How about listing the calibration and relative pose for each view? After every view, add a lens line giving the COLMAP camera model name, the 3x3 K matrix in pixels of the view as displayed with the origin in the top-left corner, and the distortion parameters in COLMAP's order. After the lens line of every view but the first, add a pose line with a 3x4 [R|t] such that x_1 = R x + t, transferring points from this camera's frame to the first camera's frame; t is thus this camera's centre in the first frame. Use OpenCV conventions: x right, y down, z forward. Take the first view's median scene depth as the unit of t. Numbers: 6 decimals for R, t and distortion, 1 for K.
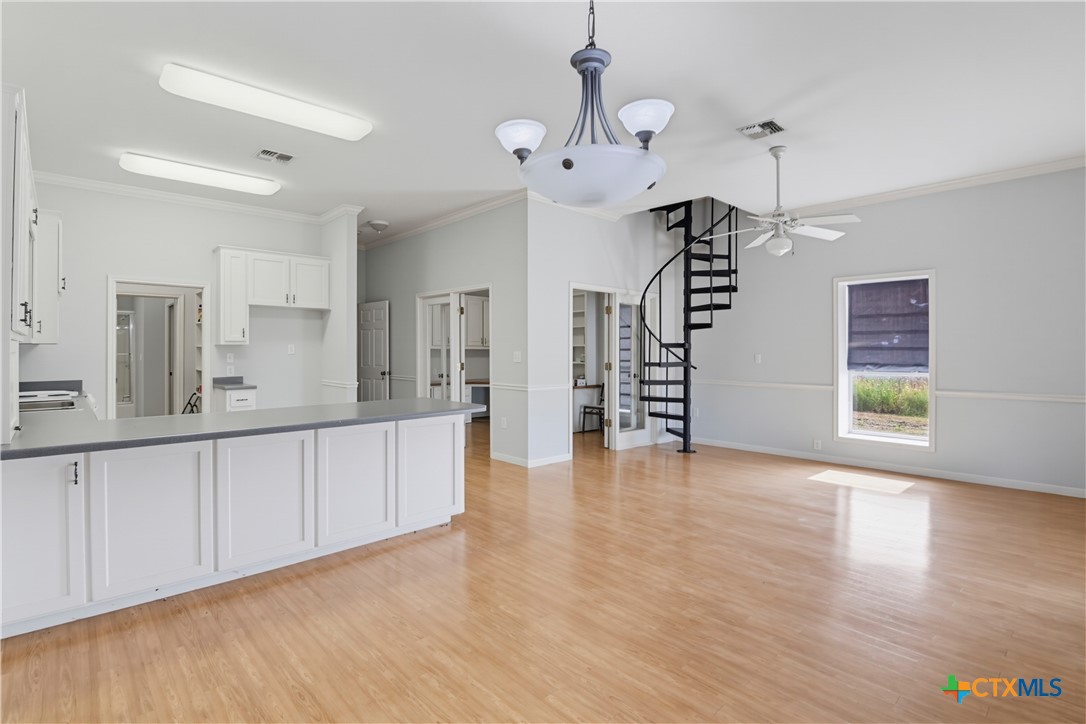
lens RADIAL K [[522.1, 0, 545.7], [0, 522.1, 349.8], [0, 0, 1]] dist [-0.001639, 0.000143]
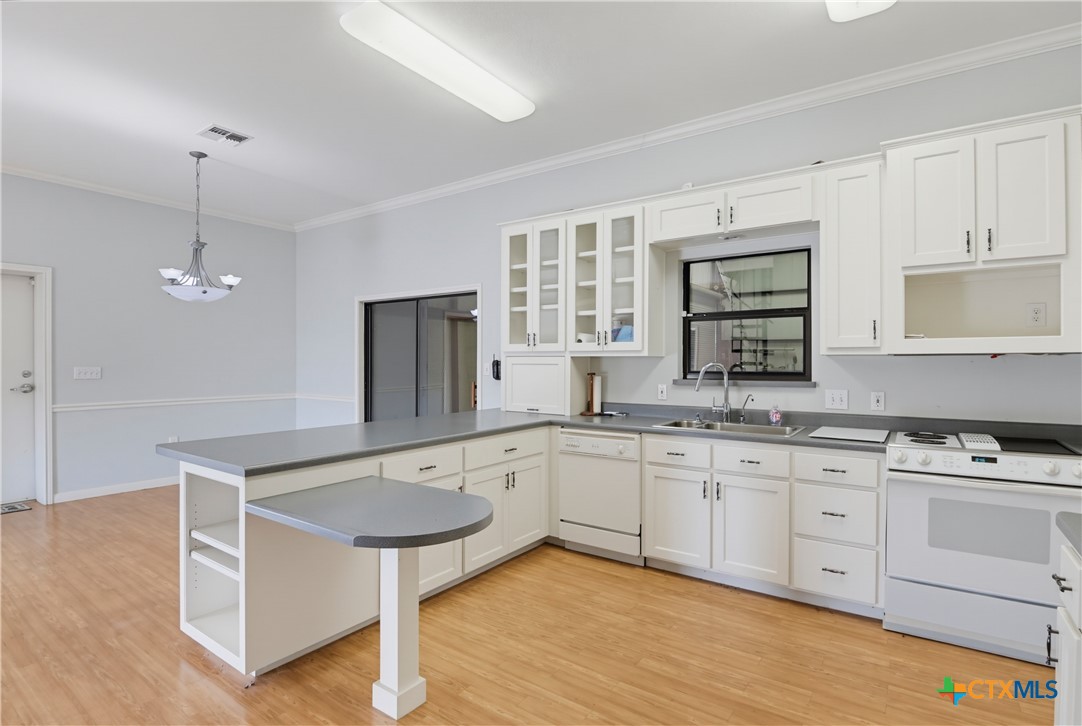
lens RADIAL K [[548.1, 0, 541.0], [0, 548.1, 363.0], [0, 0, 1]] dist [-0.001611, -0.000433]
pose [[-0.980600, -0.001339, -0.196013, -0.270919], [-0.001659, 0.999998, 0.001471, -0.000839], [0.196011, 0.001767, -0.980600, 1.047957]]
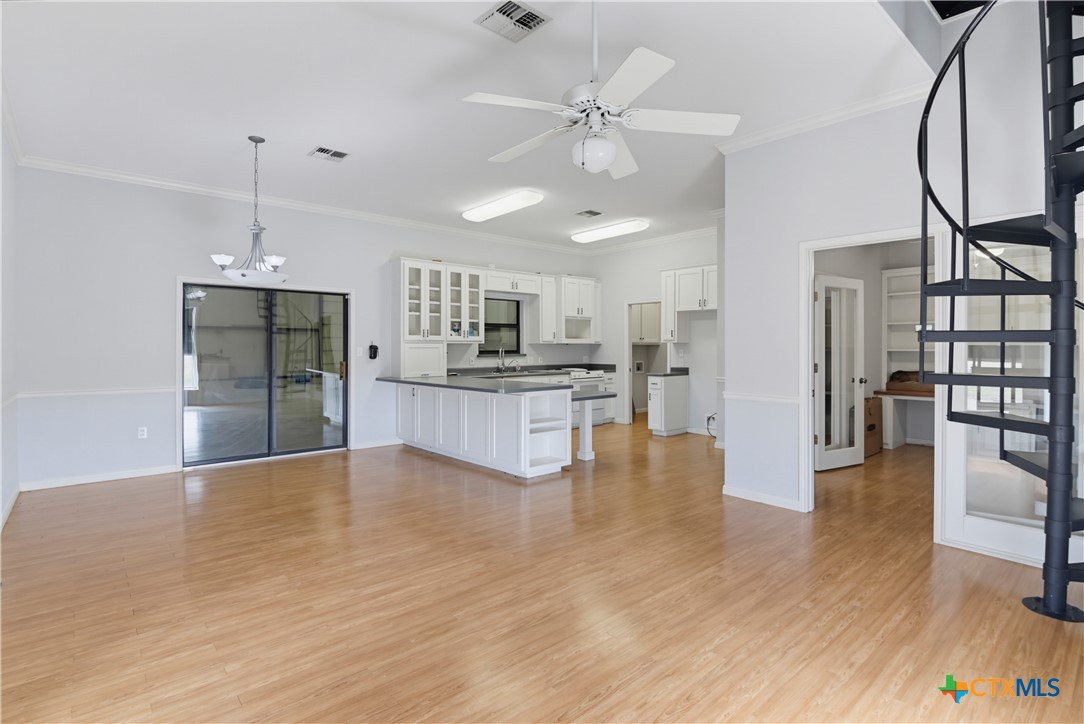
lens RADIAL K [[526.2, 0, 540.8], [0, 526.2, 348.7], [0, 0, 1]] dist [-0.001185, -0.010617]
pose [[-0.032827, 0.003428, -0.999455, 0.685096], [0.001314, 0.999993, 0.003387, 0.000322], [0.999460, -0.001202, -0.032831, 0.658901]]
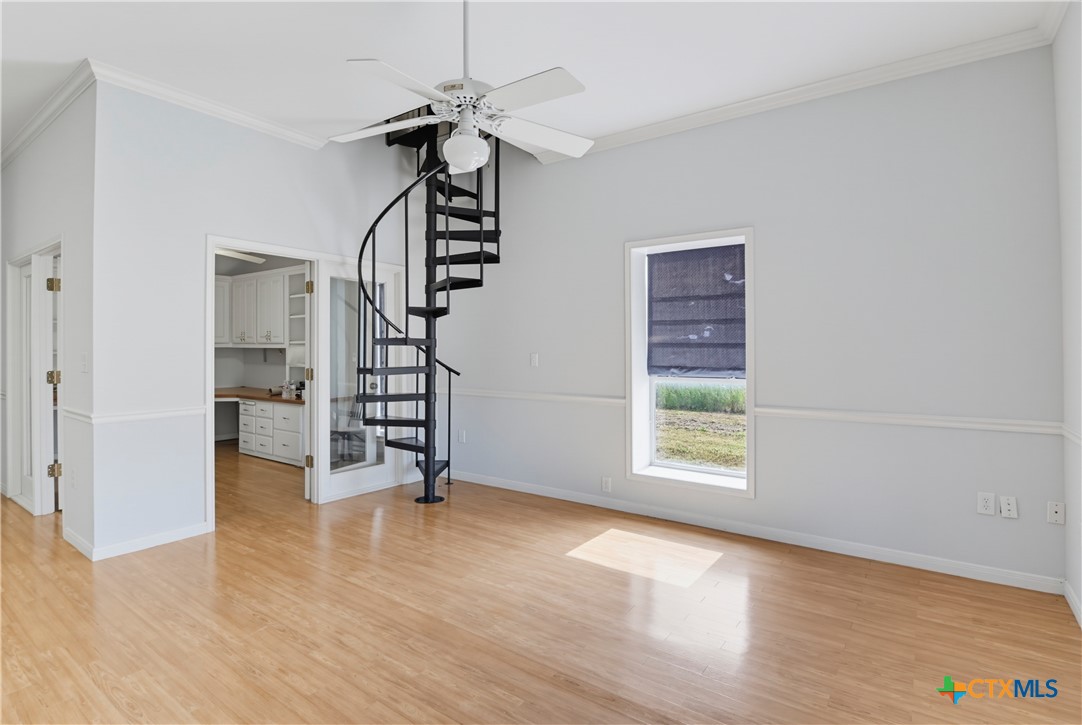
lens RADIAL K [[535.6, 0, 537.6], [0, 535.6, 351.2], [0, 0, 1]] dist [-0.002516, -0.009648]
pose [[0.980817, -0.005825, 0.194844, 0.300741], [0.003940, 0.999942, 0.010060, -0.002206], [-0.194891, -0.009099, 0.980783, 0.330863]]
